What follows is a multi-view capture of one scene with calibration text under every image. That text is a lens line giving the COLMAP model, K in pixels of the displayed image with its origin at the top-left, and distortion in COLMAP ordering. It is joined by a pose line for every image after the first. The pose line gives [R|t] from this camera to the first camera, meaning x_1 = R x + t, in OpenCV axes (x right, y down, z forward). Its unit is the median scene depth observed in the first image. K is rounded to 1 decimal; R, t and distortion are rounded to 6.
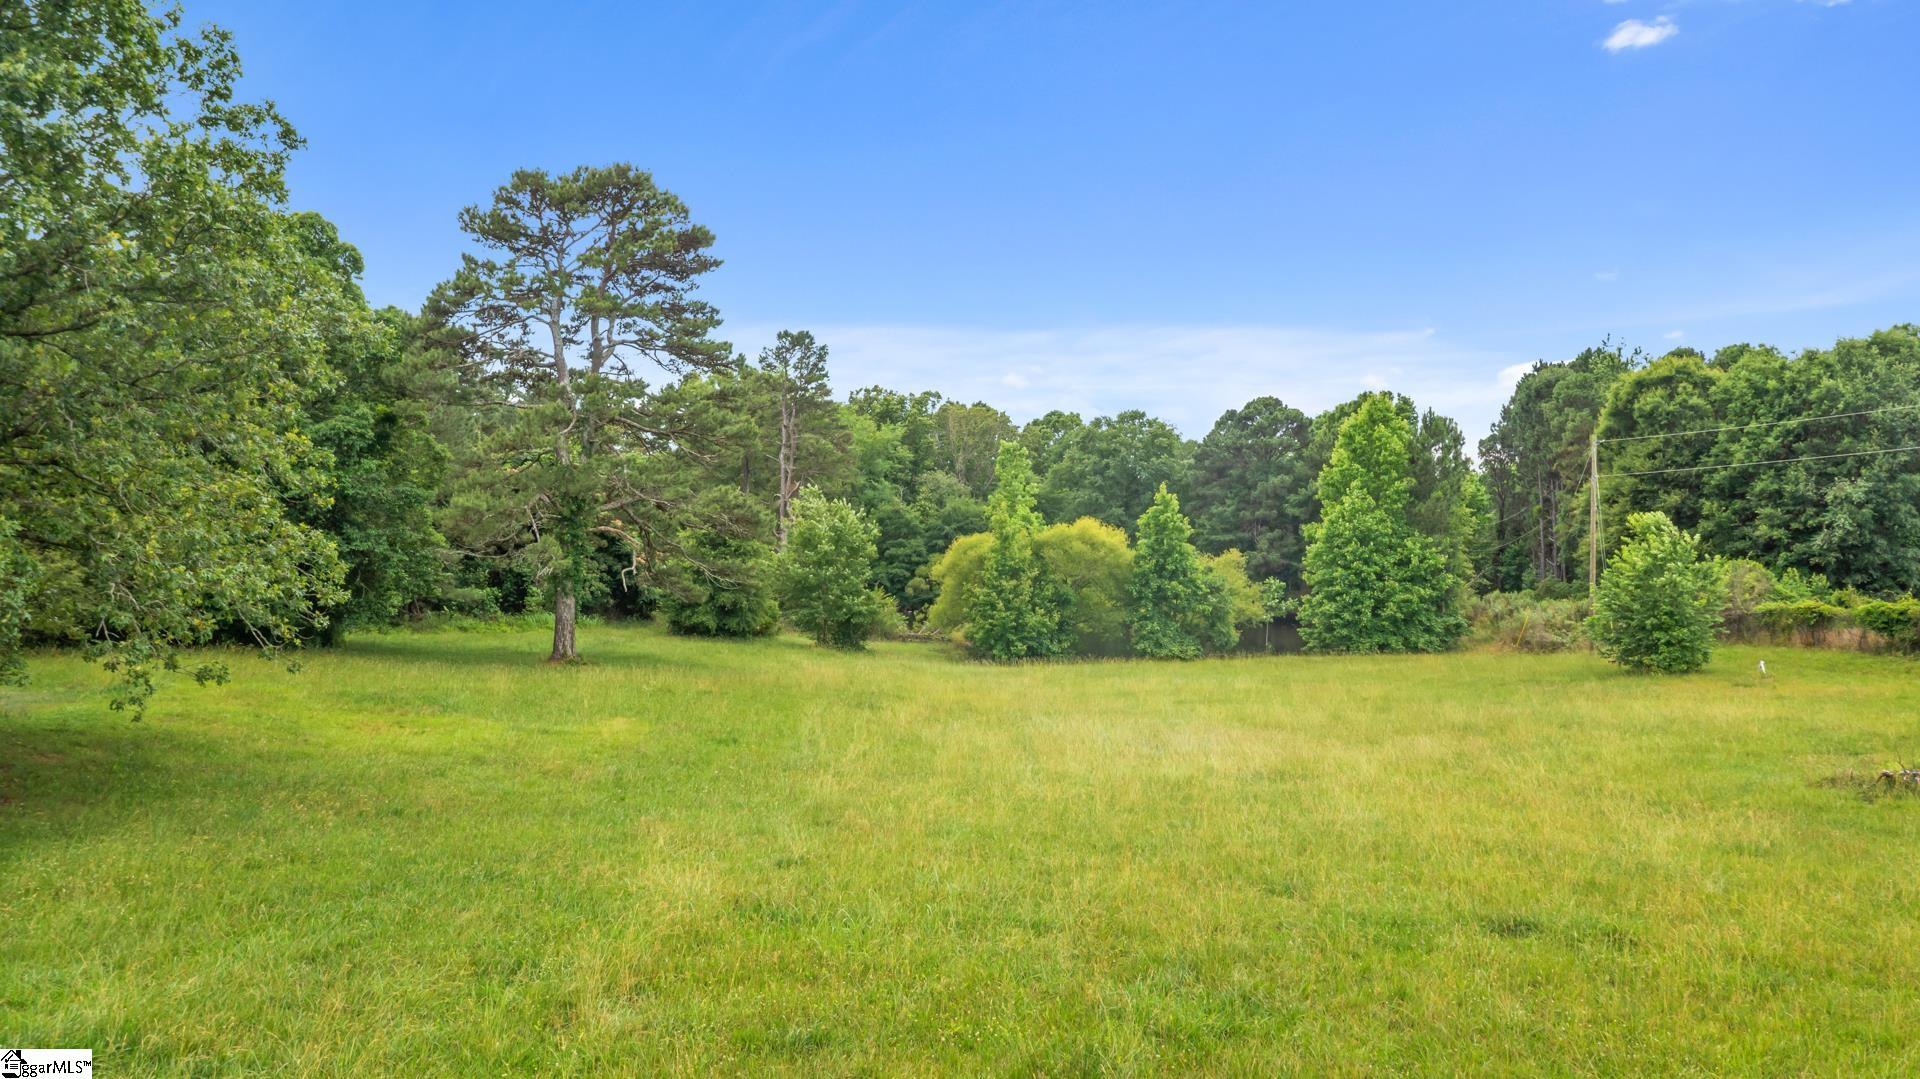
lens RADIAL K [[1548.4, 0, 1002.9], [0, 1548.4, 546.5], [0, 0, 1]] dist [-0.015909, -0.005675]
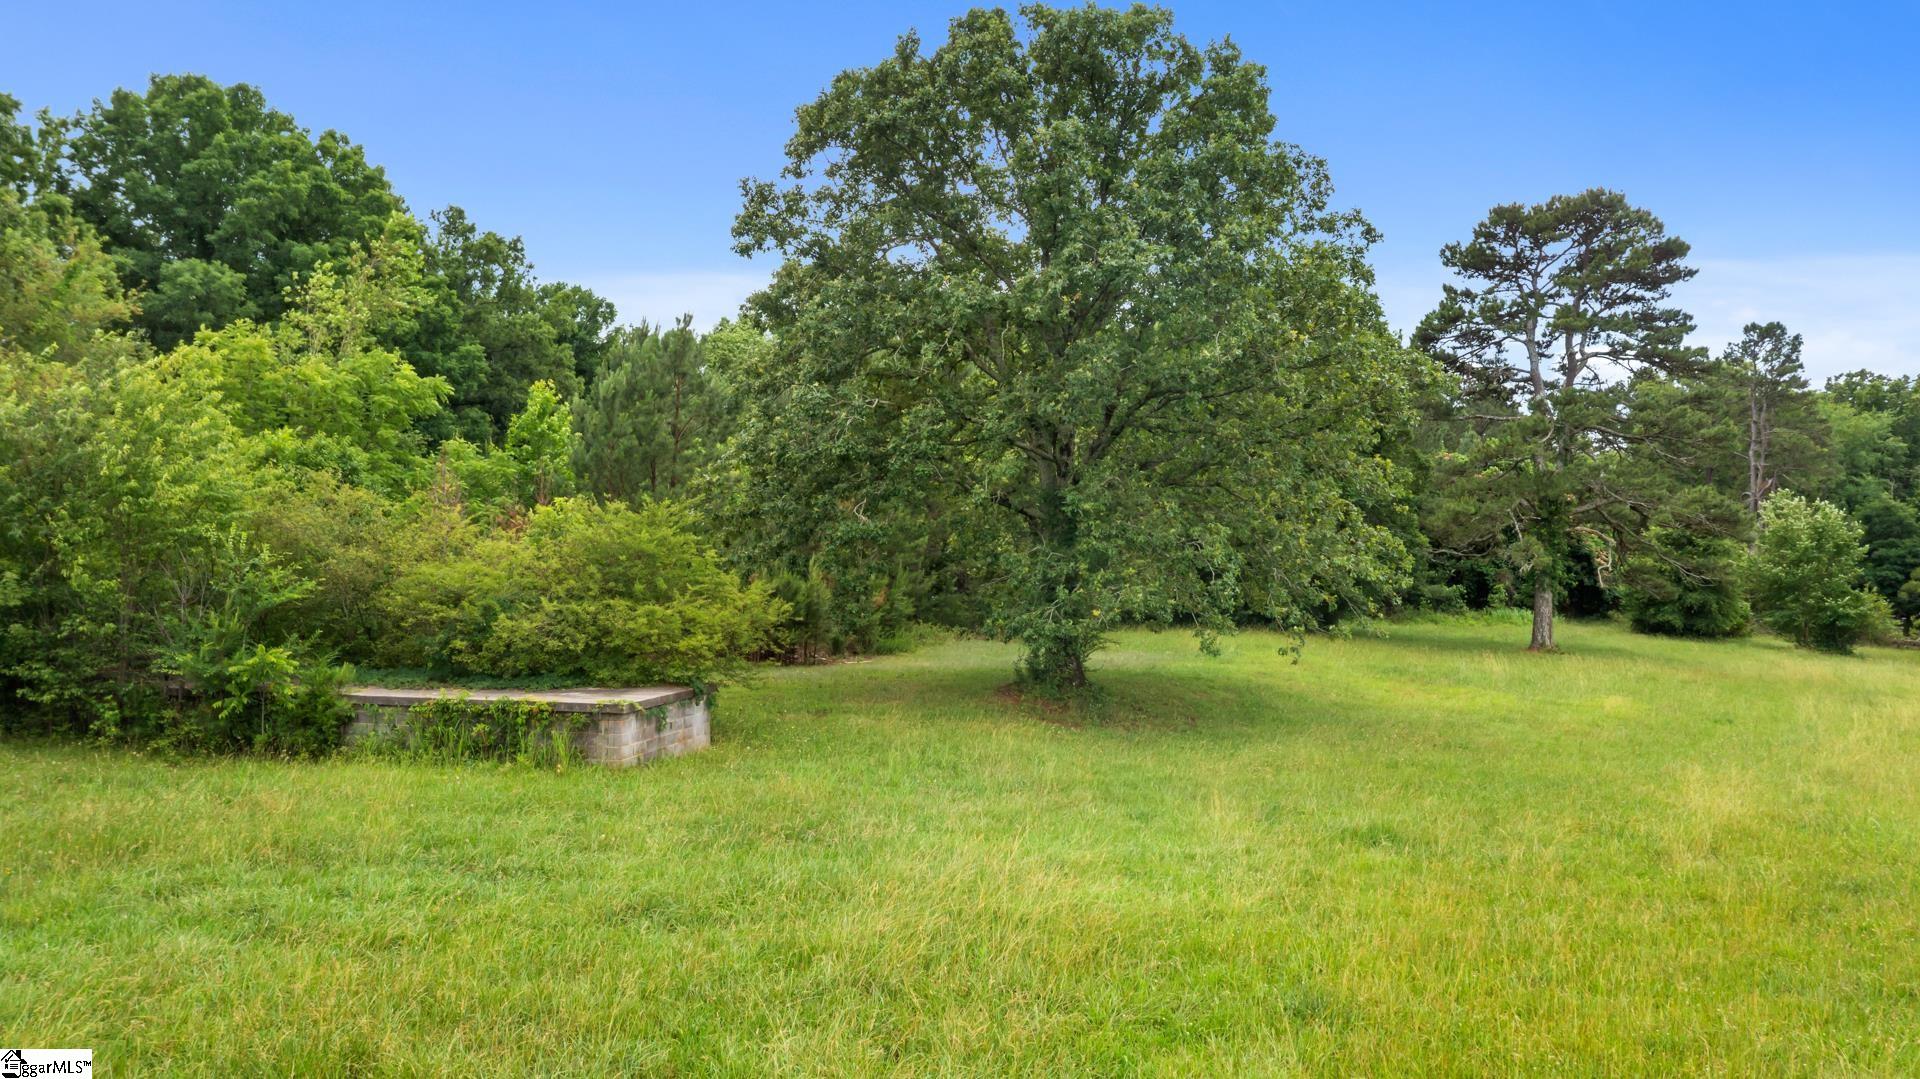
lens RADIAL K [[1548.4, 0, 950.8], [0, 1548.4, 539.1], [0, 0, 1]] dist [-0.015909, -0.005675]
pose [[0.818529, -0.005739, -0.574436, 0.000957], [0.001978, 0.999972, -0.007172, 0.001751], [0.574462, 0.004735, 0.818518, -0.096520]]
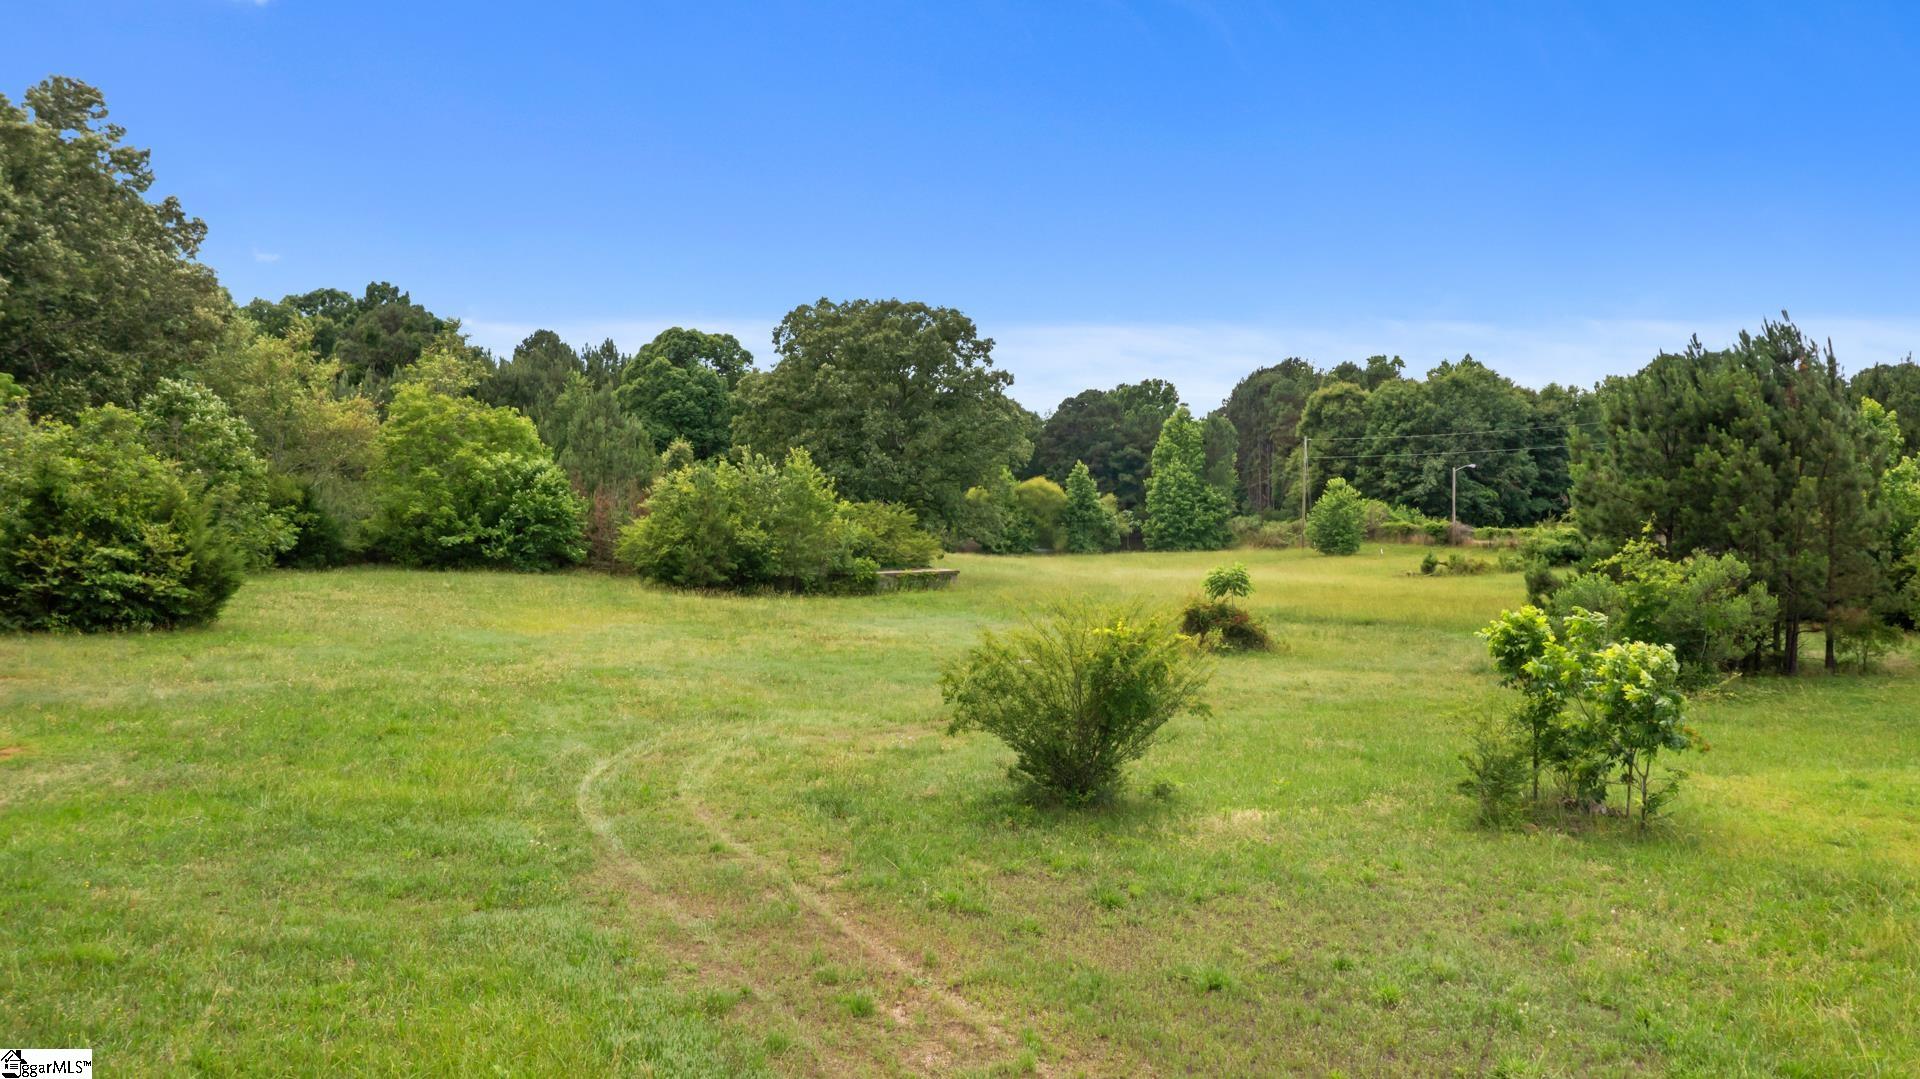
lens RADIAL K [[1548.4, 0, 958.6], [0, 1548.4, 536.8], [0, 0, 1]] dist [-0.015909, -0.005675]
pose [[0.984983, -0.003071, 0.172624, -0.533453], [-0.004687, 0.998998, 0.044519, -0.042724], [-0.172587, -0.044660, 0.983981, -1.176461]]
